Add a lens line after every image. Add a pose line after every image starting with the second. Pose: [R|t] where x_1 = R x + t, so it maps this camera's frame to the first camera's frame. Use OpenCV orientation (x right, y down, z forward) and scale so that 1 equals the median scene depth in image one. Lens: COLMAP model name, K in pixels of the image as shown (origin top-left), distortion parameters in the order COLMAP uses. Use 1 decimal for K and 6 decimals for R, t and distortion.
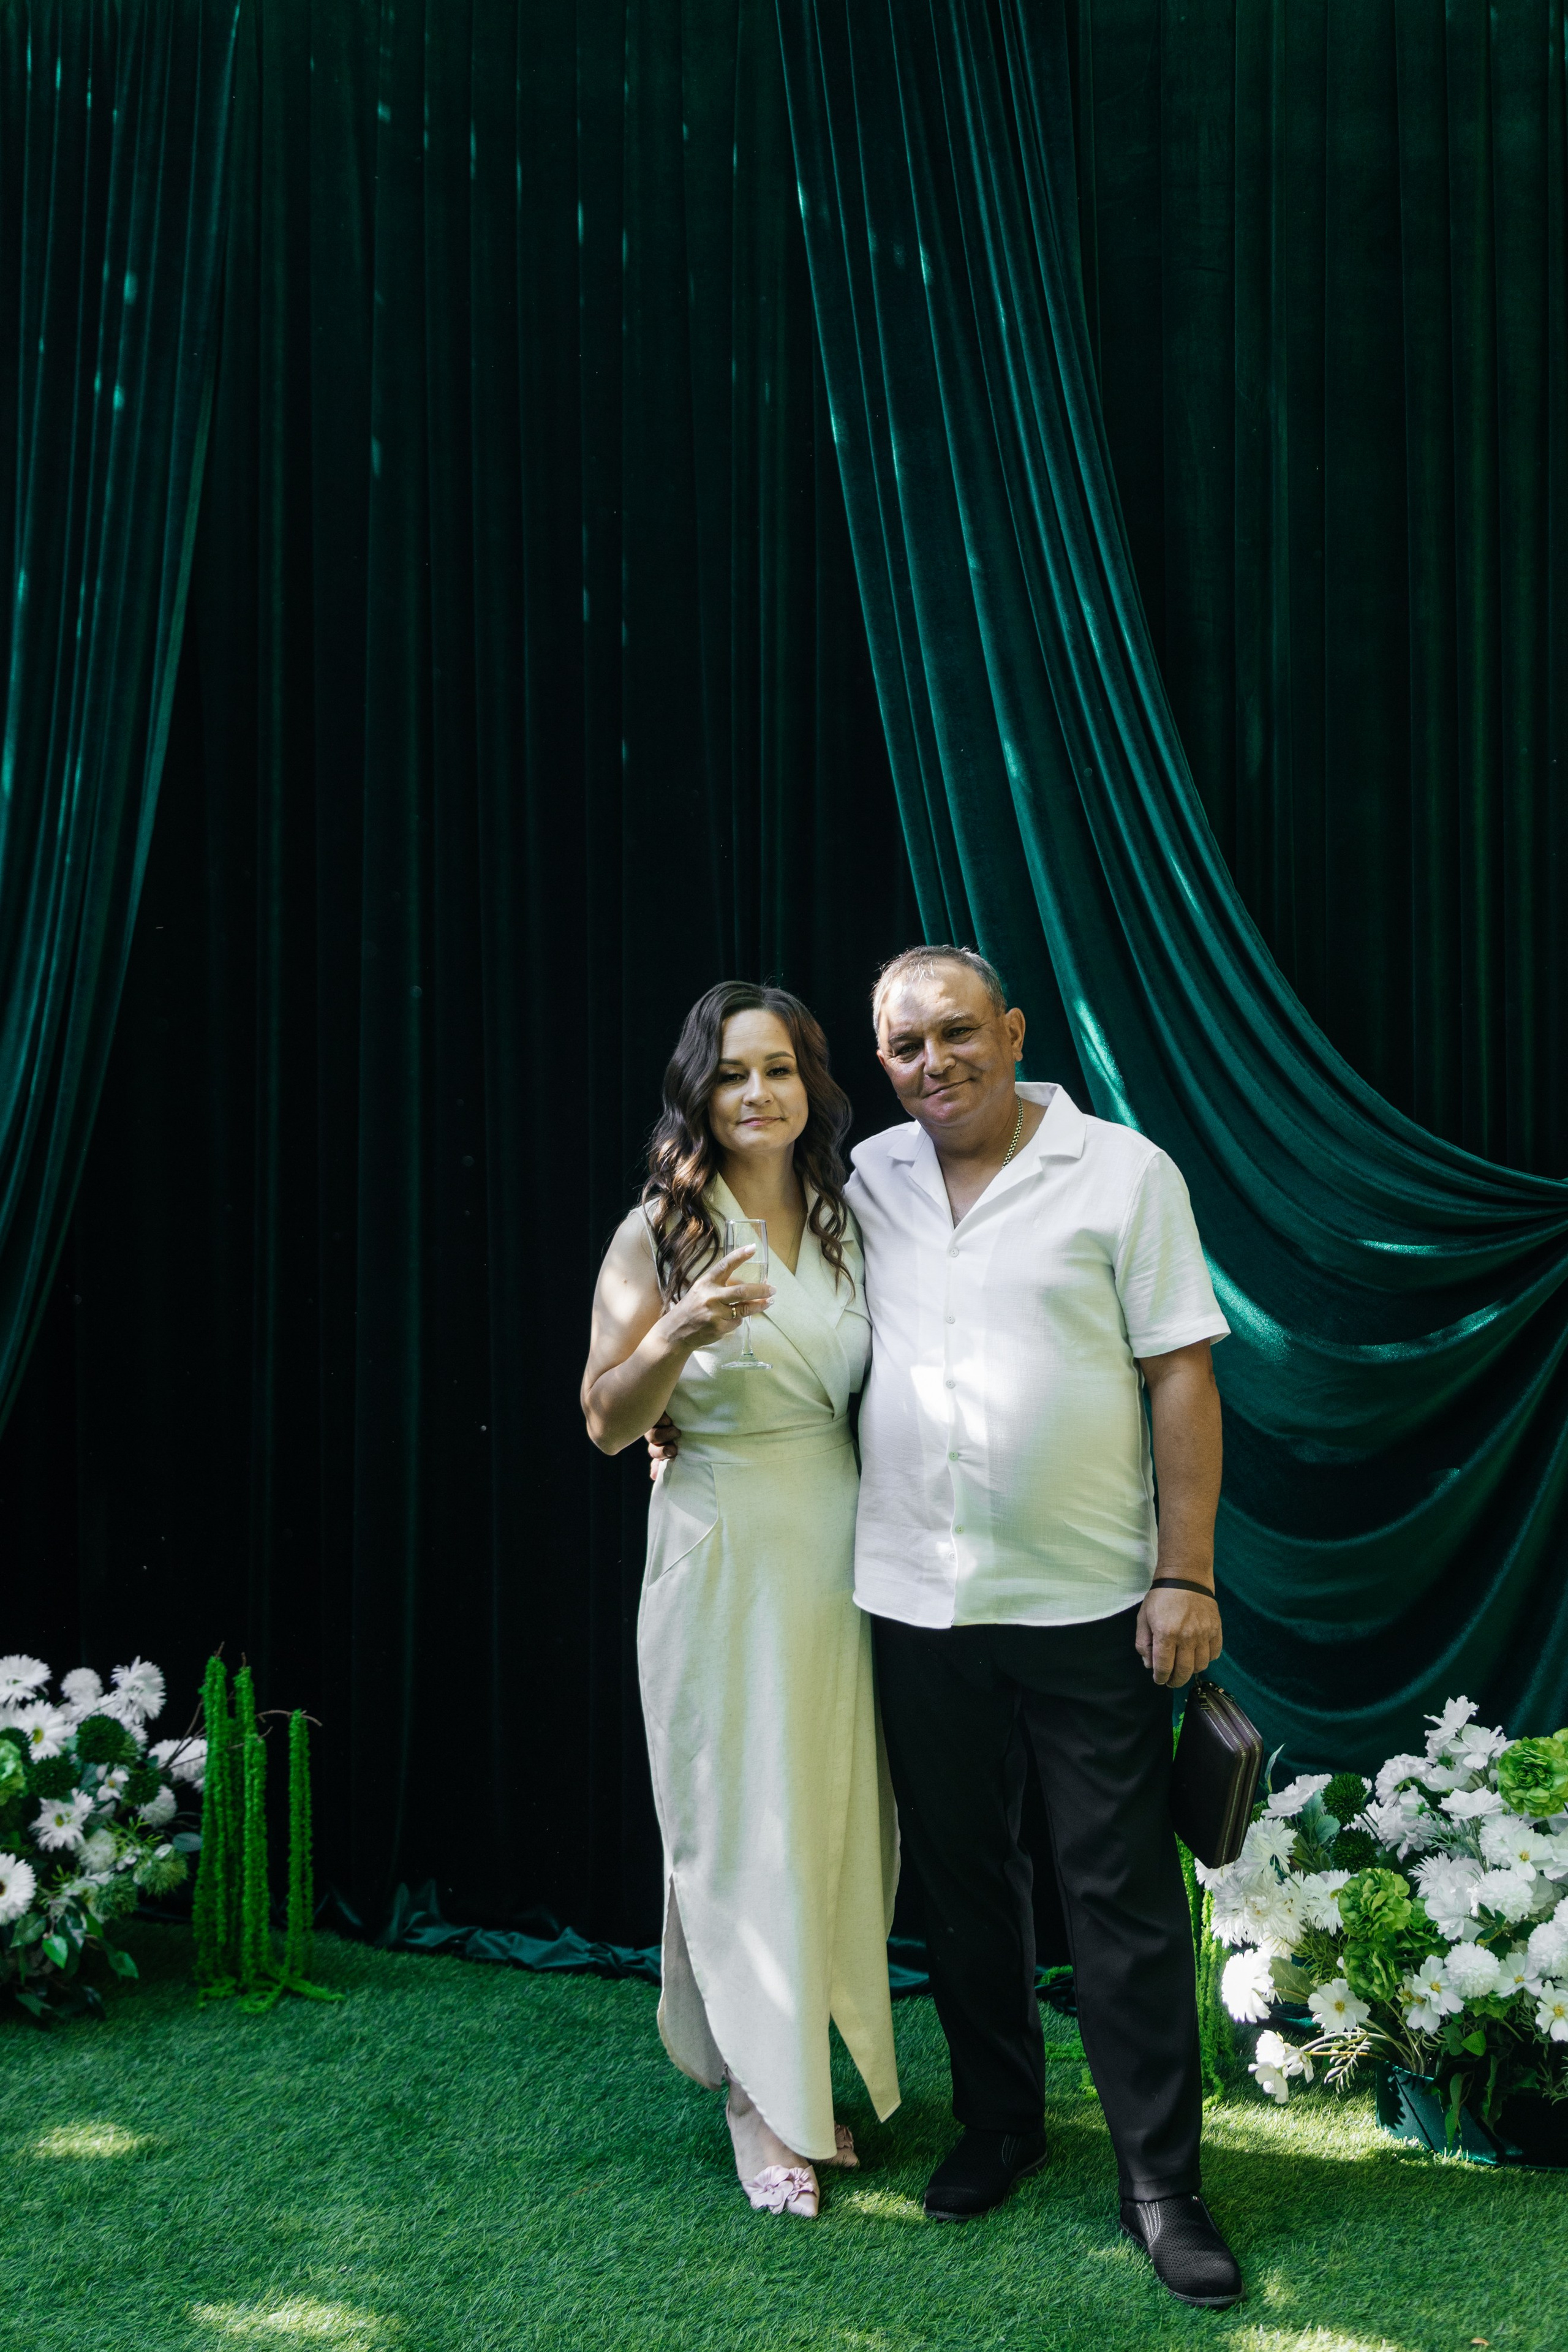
lens RADIAL K [[2291.3, 0, 772.1], [0, 2291.3, 1185.5], [0, 0, 1]] dist [0.006575, 0.000000]
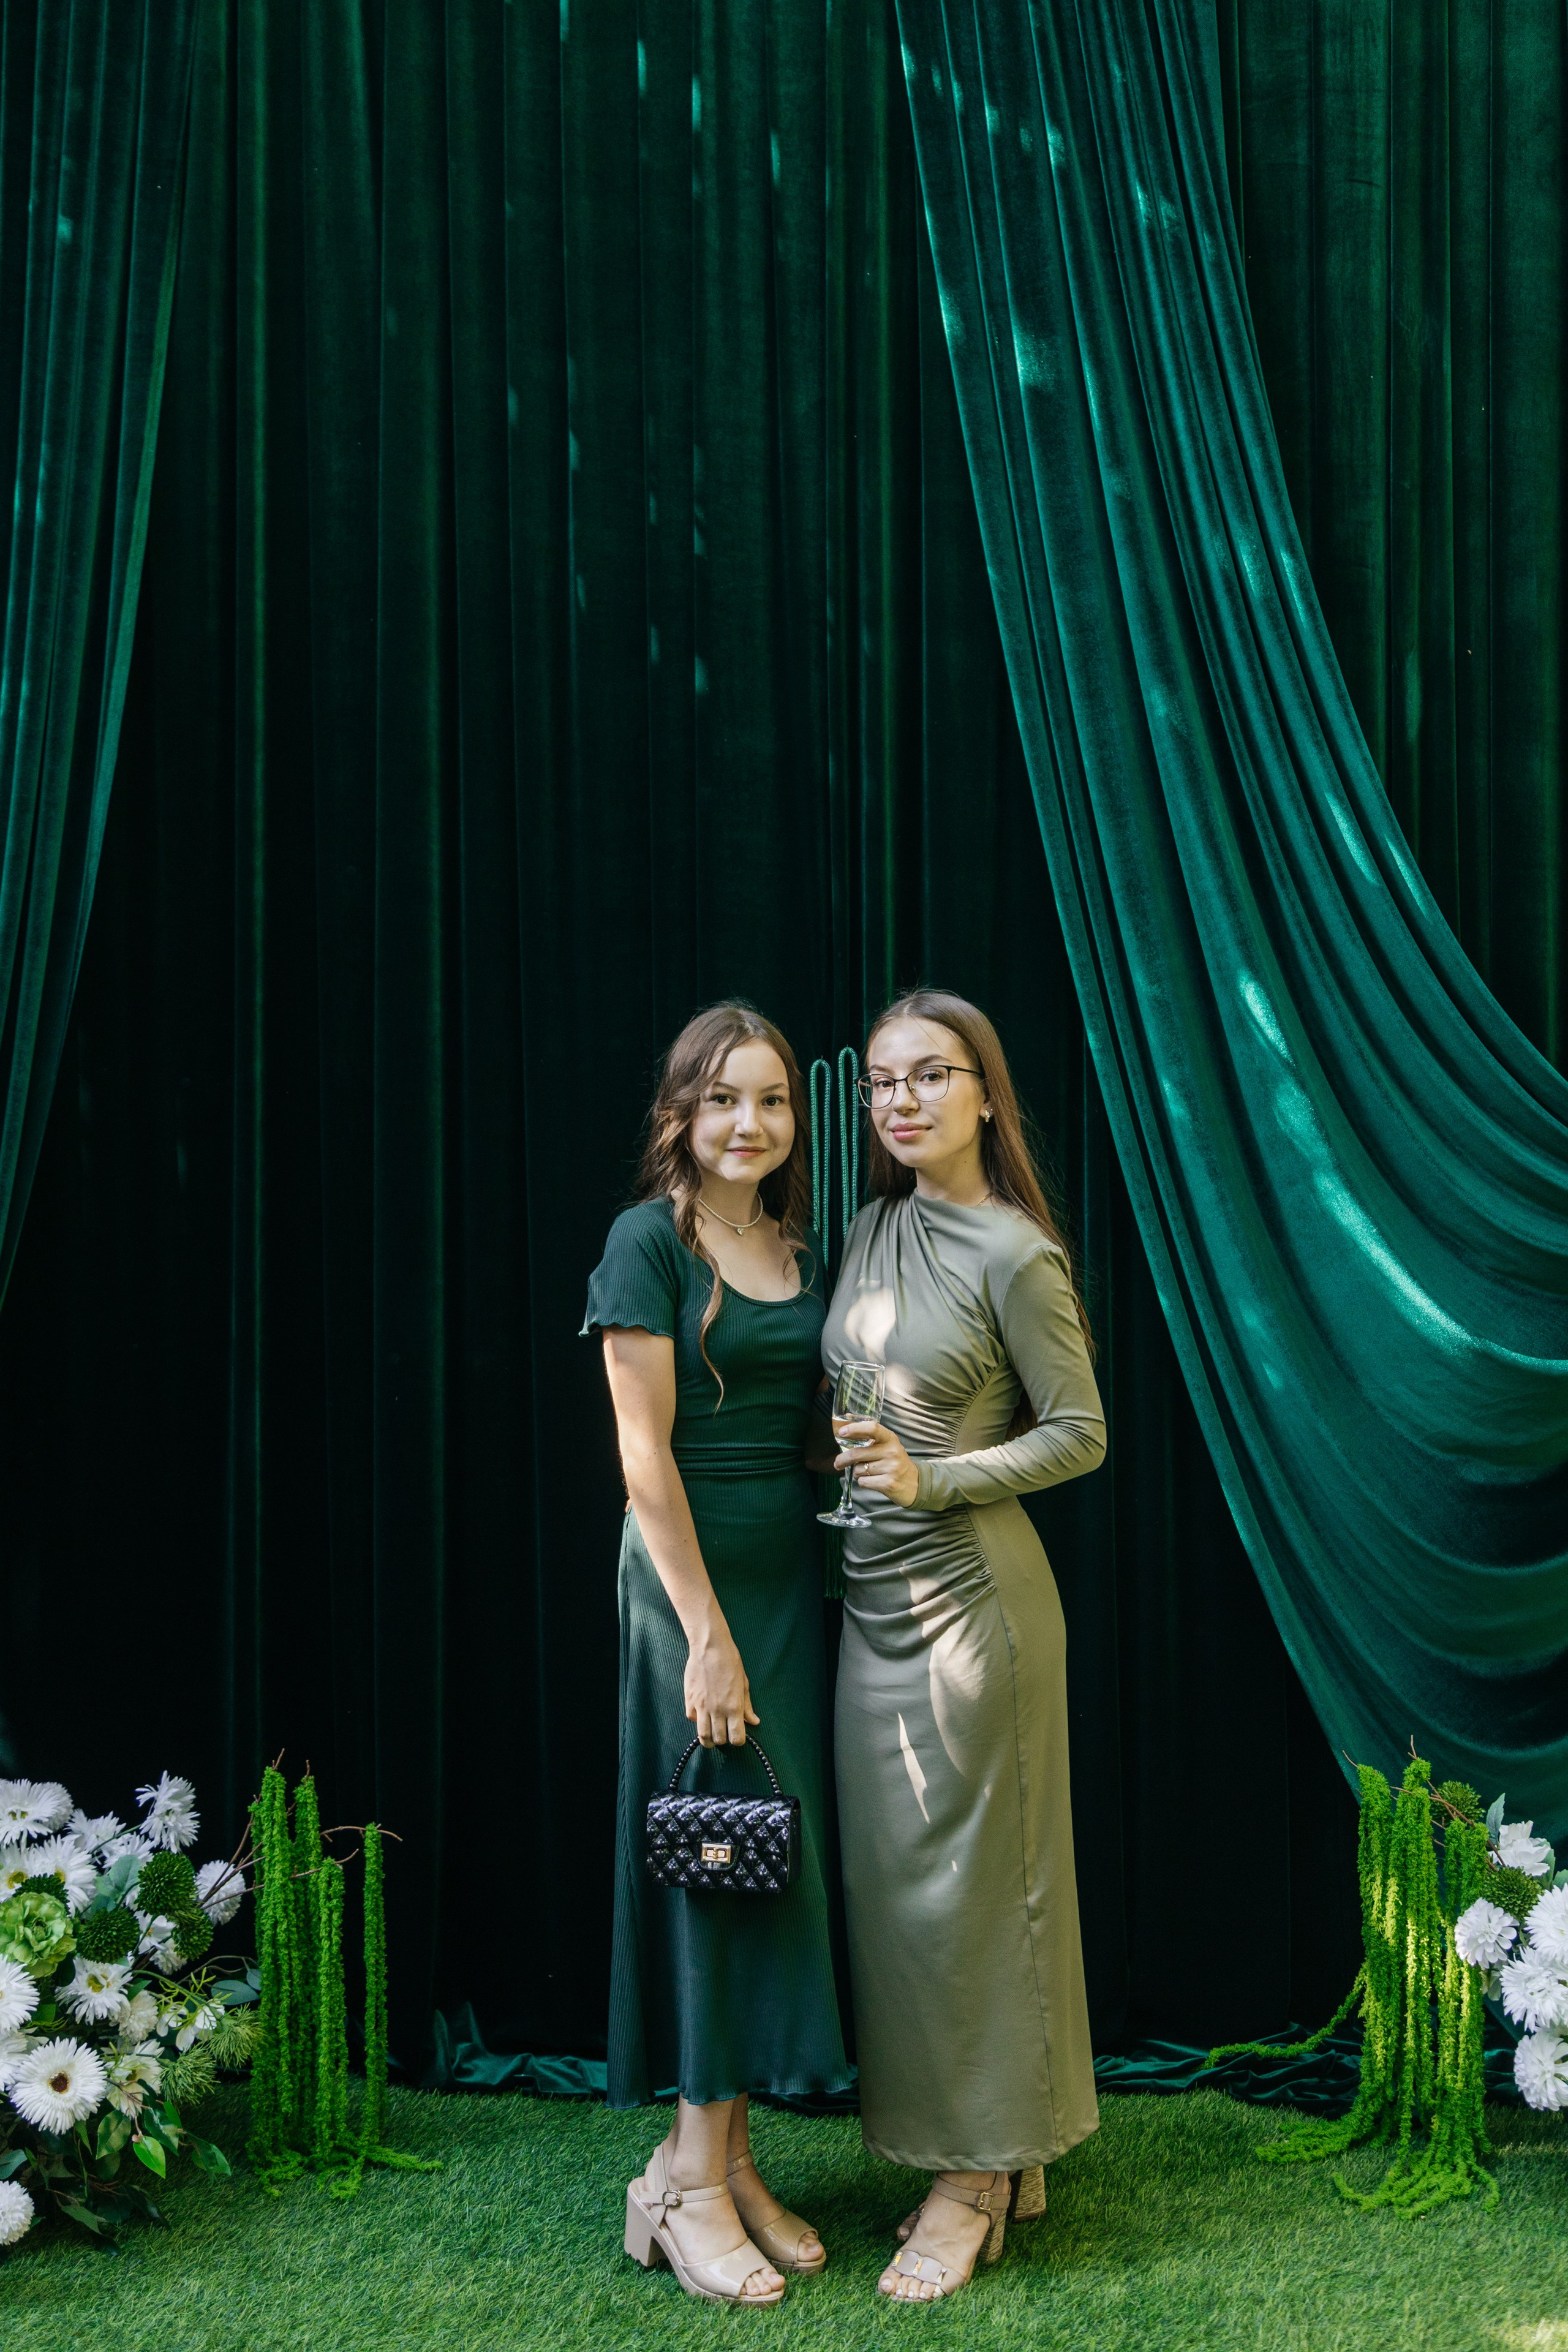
lens RADIAL K [[2291.3, 0, 761.3], [0, 2291.3, 1172.5], [0, 0, 1]] dist [0.006575, 0.000000]
pose [[0.975233, -0.005702, 0.221106, -0.254601], [0.004582, 0.999974, 0.005578, -0.011401], [-0.221132, -0.004426, 0.975234, 0.160590]]
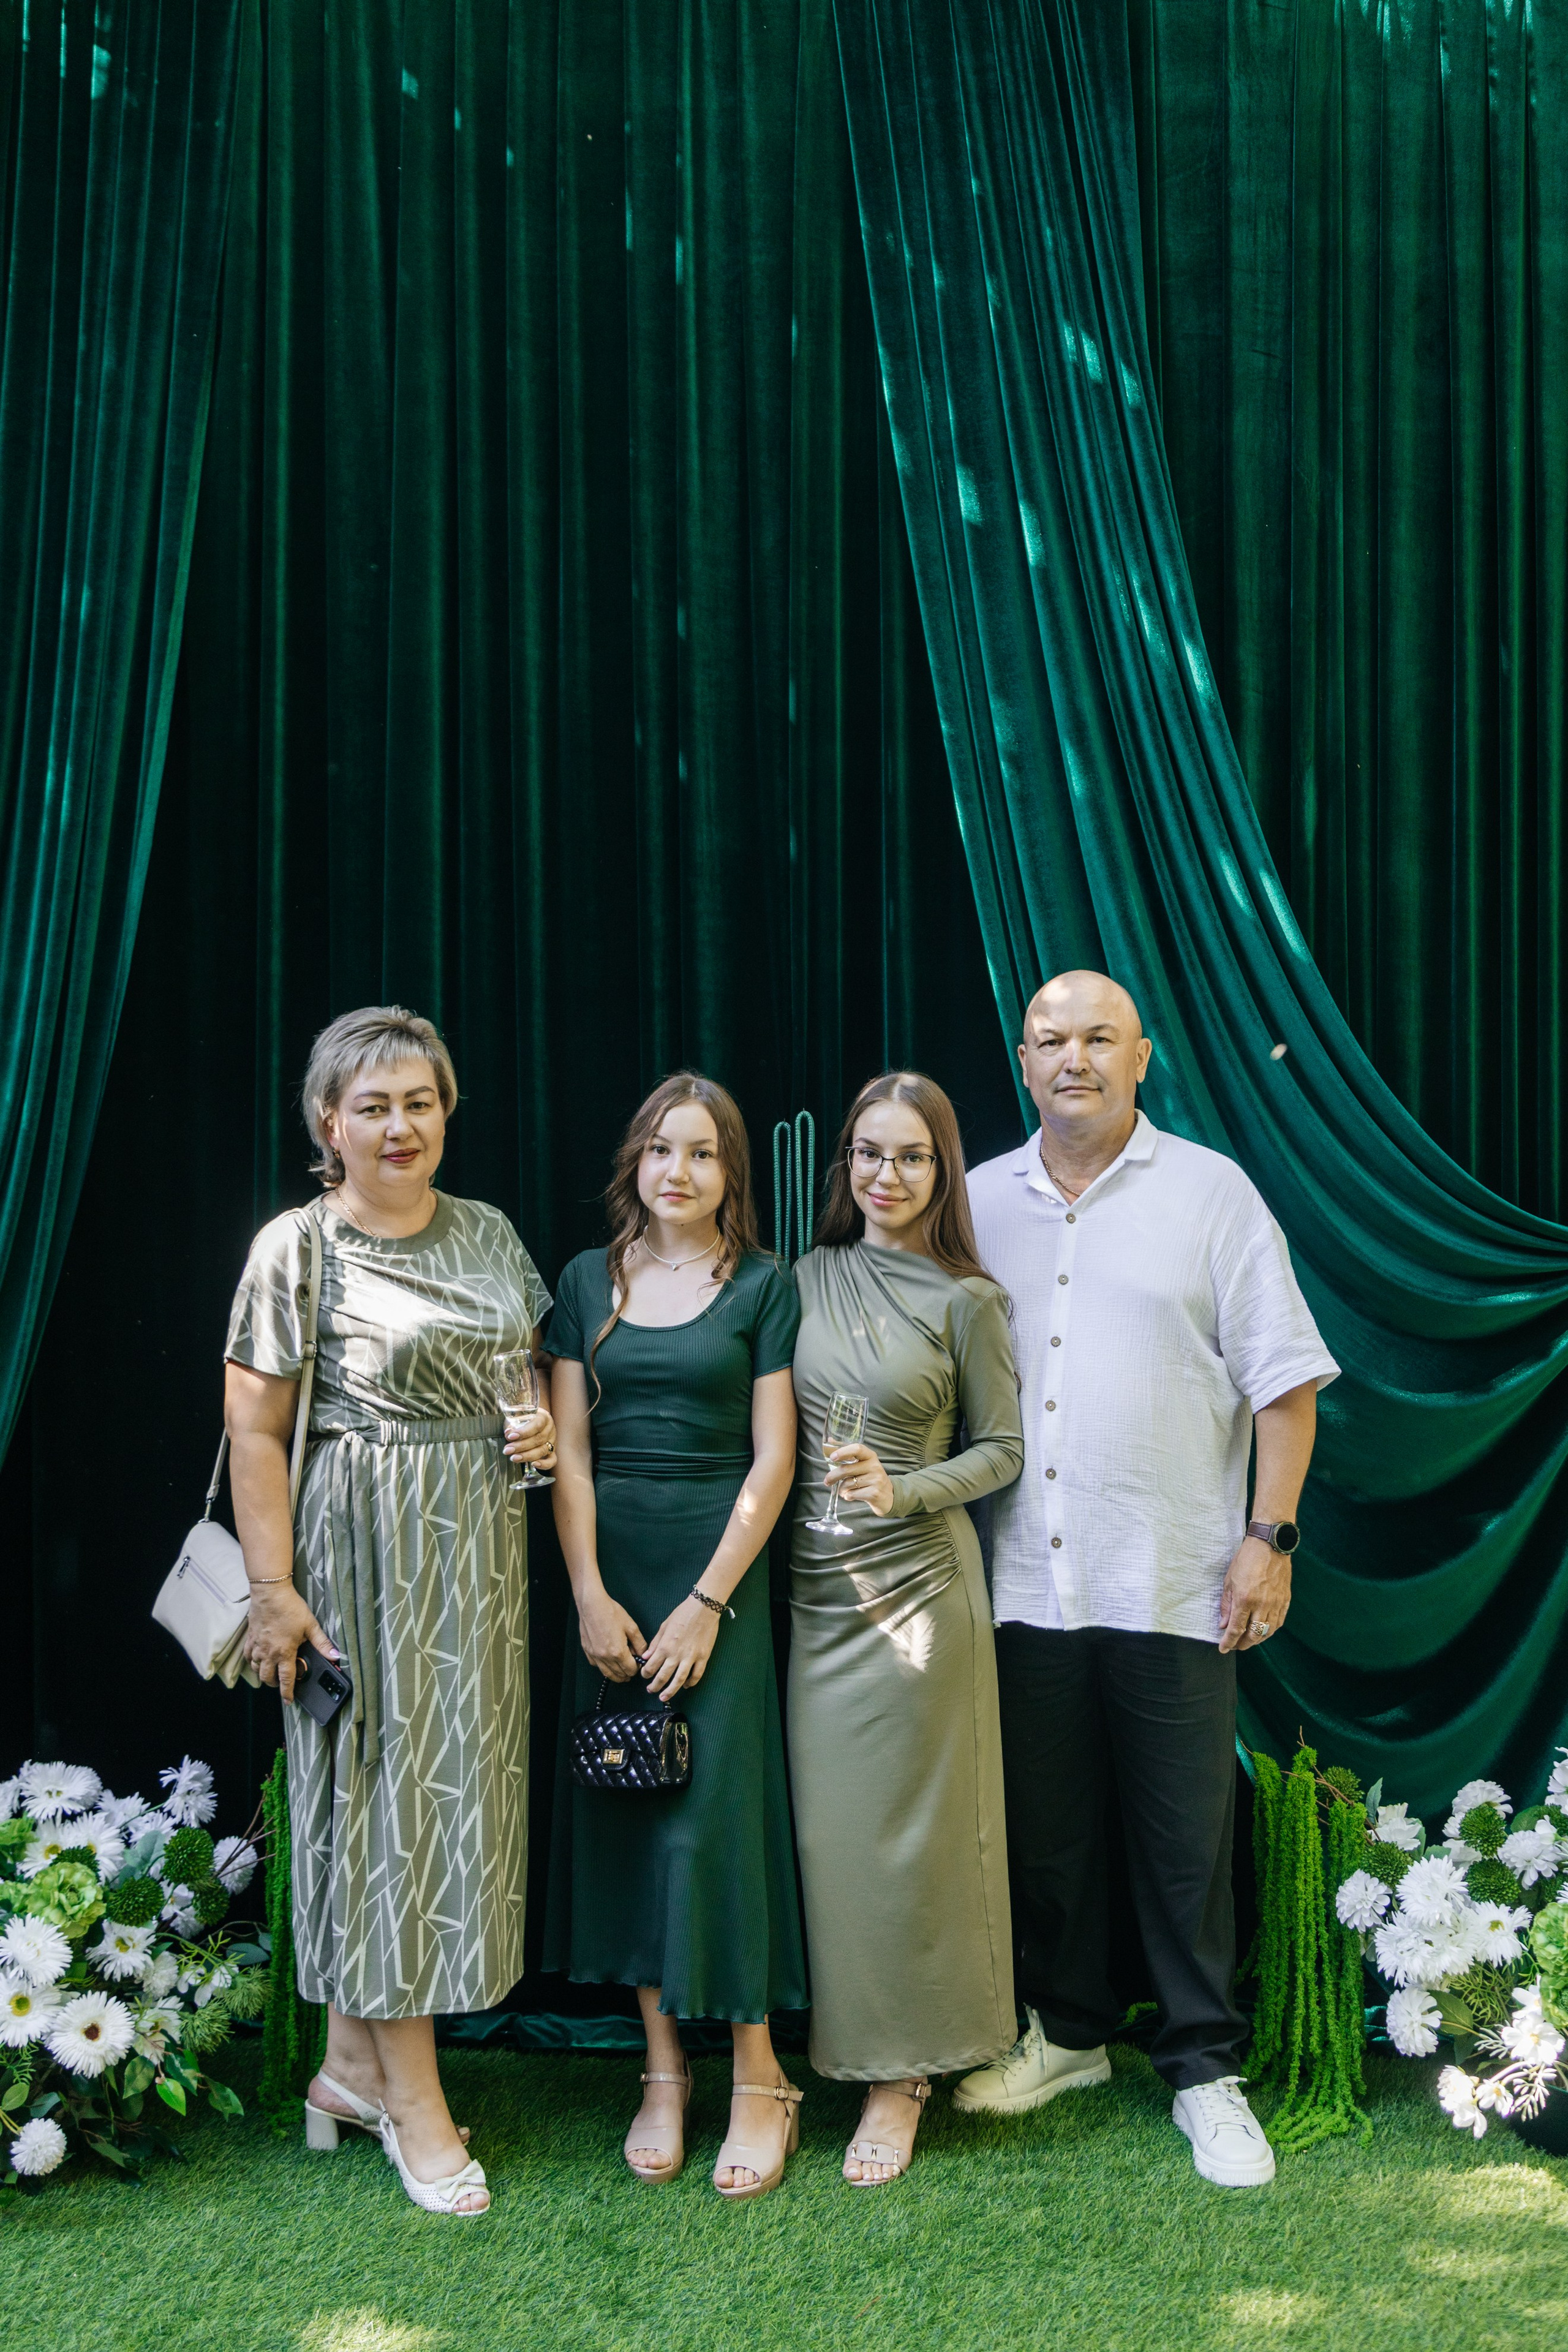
lens RADIAL K [[2117.2, 0, 785.6], [0, 2117.2, 1208.3], [0, 0, 1]] dist [-0.002931, 0.011306]
pose [[0.969660, 0.003784, 0.244427, -0.258047], [-0.003229, 0.999991, -0.002670, -0.010063], [-0.244435, 0.001800, 0.969664, 0.130191]]
